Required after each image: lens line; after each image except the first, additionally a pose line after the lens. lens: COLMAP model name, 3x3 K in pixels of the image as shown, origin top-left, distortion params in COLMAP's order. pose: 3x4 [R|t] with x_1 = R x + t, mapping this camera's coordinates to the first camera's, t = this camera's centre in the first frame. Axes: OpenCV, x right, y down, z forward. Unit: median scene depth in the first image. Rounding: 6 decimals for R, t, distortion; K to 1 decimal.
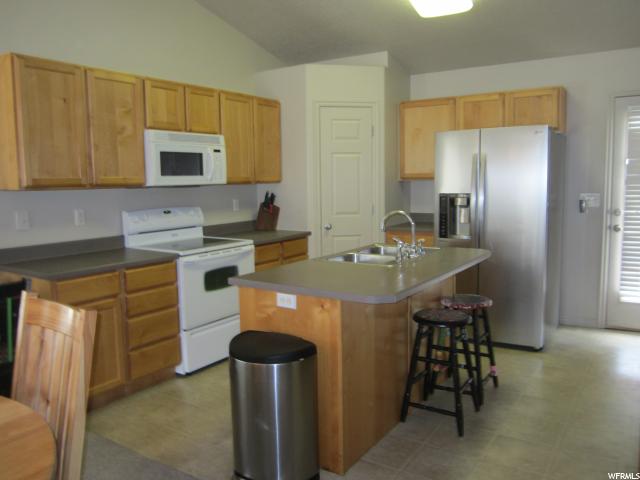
lens RADIAL K [[522.5, 0, 320.0], [0, 522.5, 240.0], [0, 0, 1]] dist [-0.057334, 0.003718]
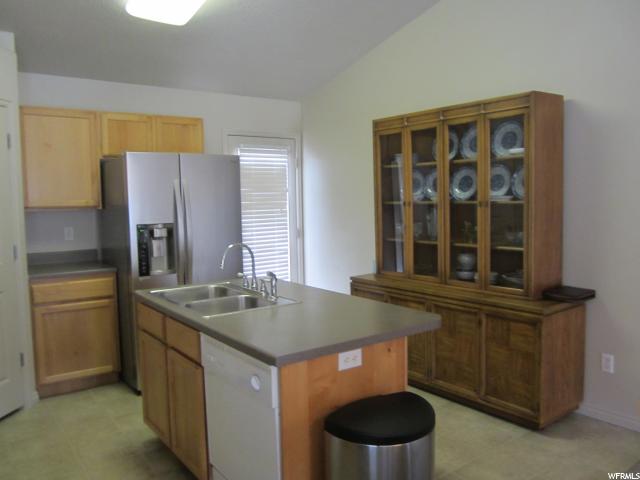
lens RADIAL K [[522.5, 0, 320.0], [0, 522.5, 240.0], [0, 0, 1]] dist [-0.057334, 0.003718]
pose [[0.352835, -0.058313, 0.933867, -0.454687], [0.115947, 0.993089, 0.018203, -0.045530], [-0.928474, 0.101856, 0.357158, 0.430000]]
